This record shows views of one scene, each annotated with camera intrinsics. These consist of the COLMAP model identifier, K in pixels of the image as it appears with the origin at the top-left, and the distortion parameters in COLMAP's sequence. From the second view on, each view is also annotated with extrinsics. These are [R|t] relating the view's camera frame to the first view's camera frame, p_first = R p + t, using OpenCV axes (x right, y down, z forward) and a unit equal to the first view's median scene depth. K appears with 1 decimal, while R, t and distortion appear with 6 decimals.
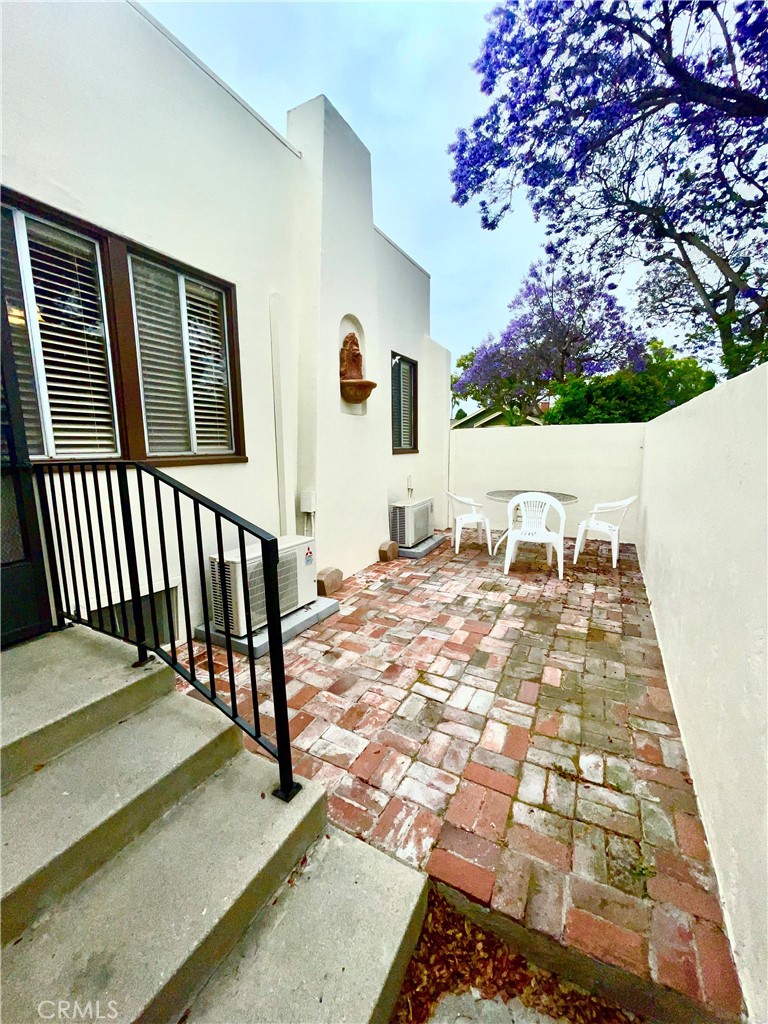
lens RADIAL K [[412.0, 0, 379.6], [0, 412.0, 508.1], [0, 0, 1]] dist [0.001126, 0.000804]
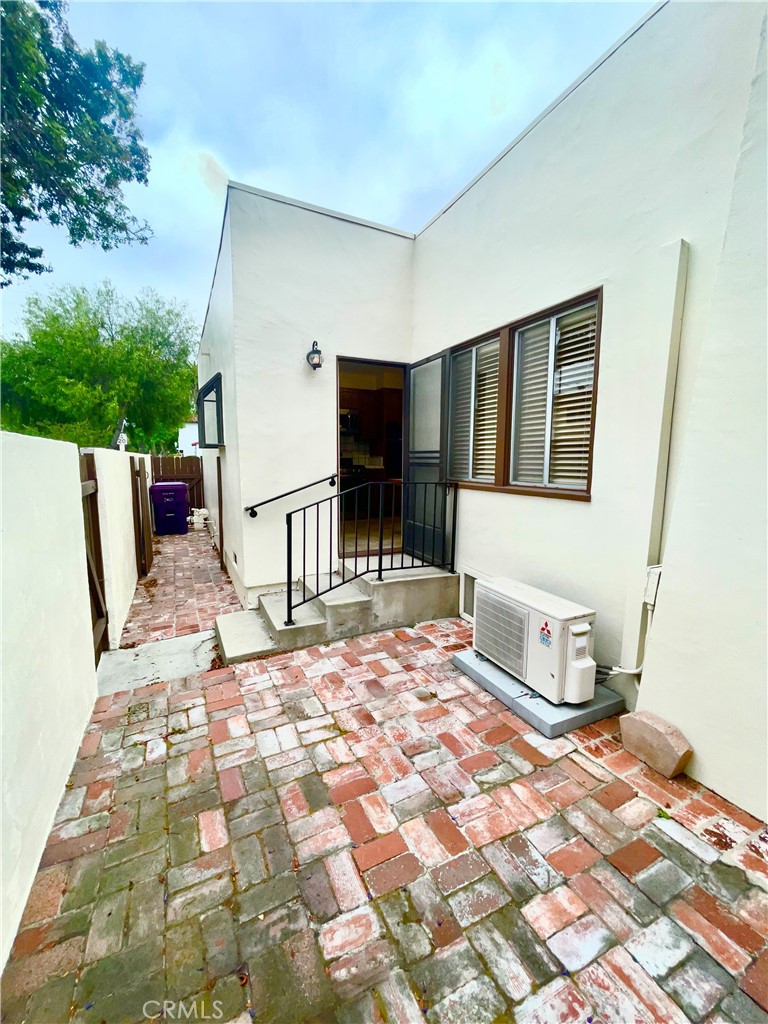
lens RADIAL K [[412.0, 0, 380.1], [0, 412.0, 512.0], [0, 0, 1]] dist [0.001126, 0.000804]
pose [[-0.575354, 0.111114, -0.810322, 0.699335], [-0.123420, 0.967590, 0.220311, -0.269600], [0.808539, 0.226767, -0.542993, 1.366813]]
